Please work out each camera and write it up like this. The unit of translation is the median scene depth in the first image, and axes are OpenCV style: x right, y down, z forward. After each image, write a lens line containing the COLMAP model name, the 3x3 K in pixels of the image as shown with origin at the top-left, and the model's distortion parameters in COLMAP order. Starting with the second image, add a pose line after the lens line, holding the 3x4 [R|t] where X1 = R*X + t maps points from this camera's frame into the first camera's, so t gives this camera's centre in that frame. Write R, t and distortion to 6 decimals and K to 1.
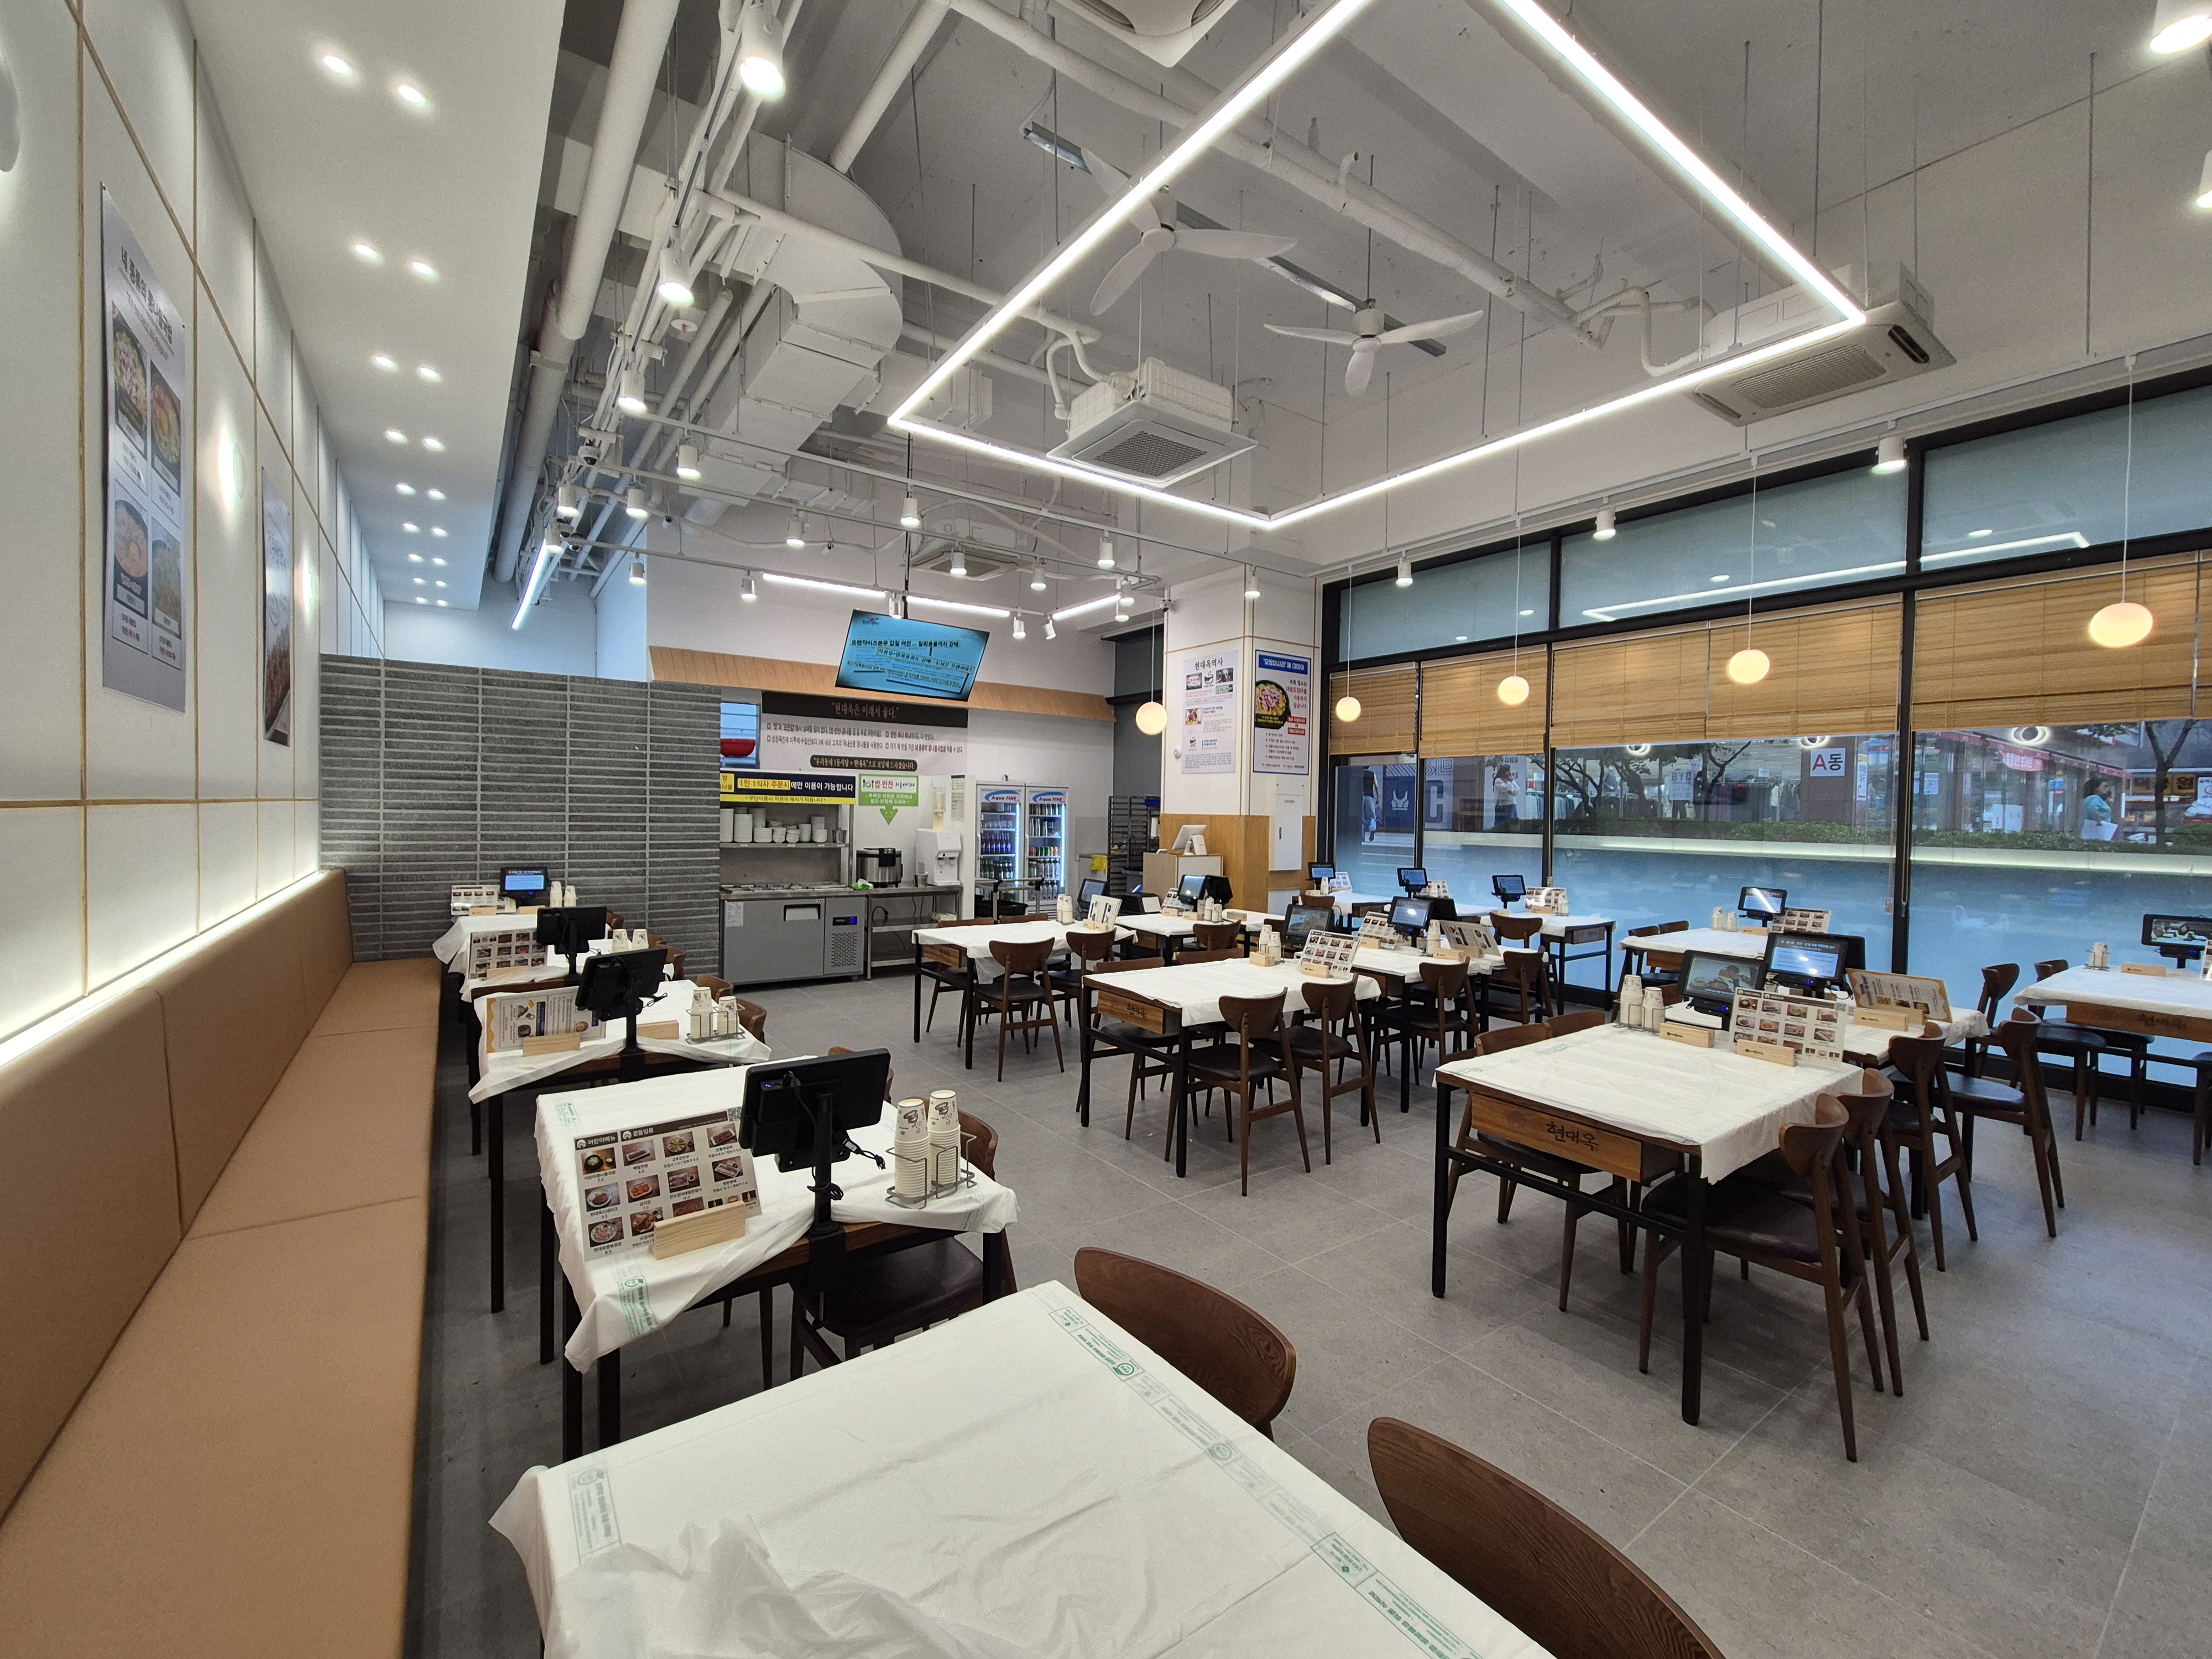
lens RADIAL K [[902.2, 0, 1093.2], [0, 902.2, 827.8], [0, 0, 1]] dist [-0.000151, 0.000003]
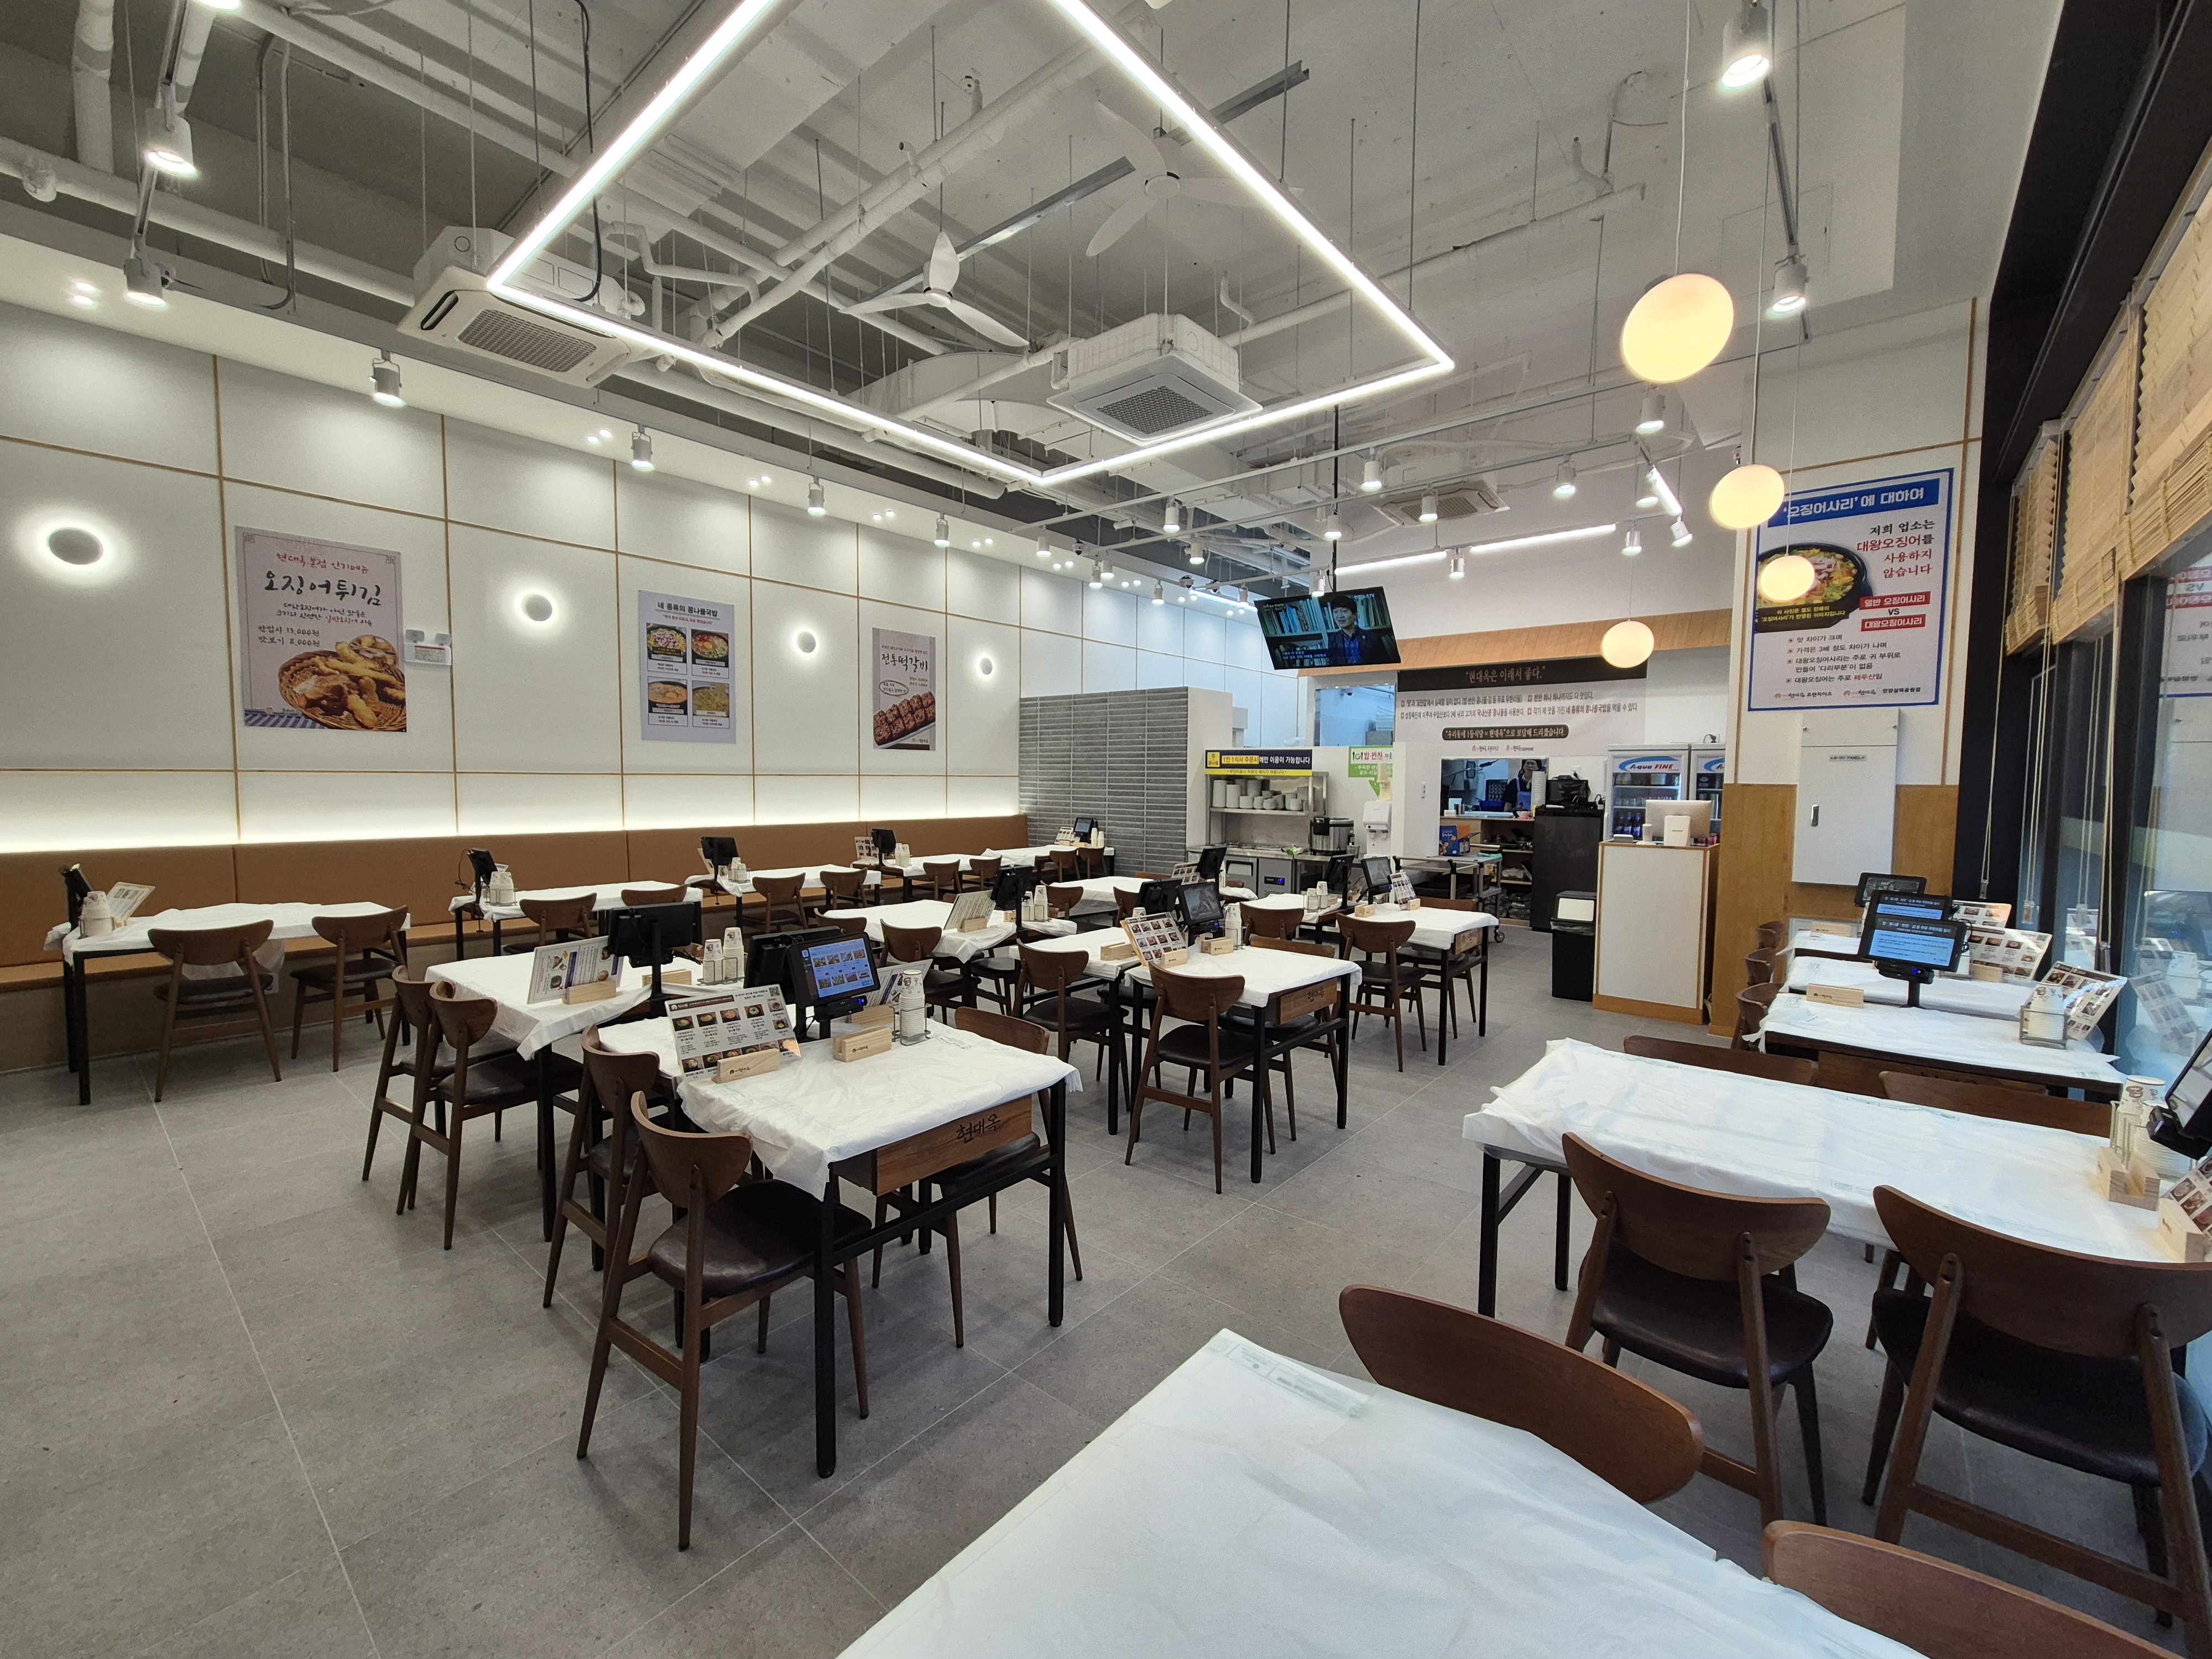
lens RADIAL K [[902.2, 0, 1095.5], [0, 902.2, 831.4], [0, 0, 1]] dist [-0.000151, 0.000003]
pose [[0.248892, 0.043723, -0.967544, 0.616009], [-0.024837, 0.998940, 0.038752, 0.004069], [0.968213, 0.014386, 0.249714, 0.424433]]
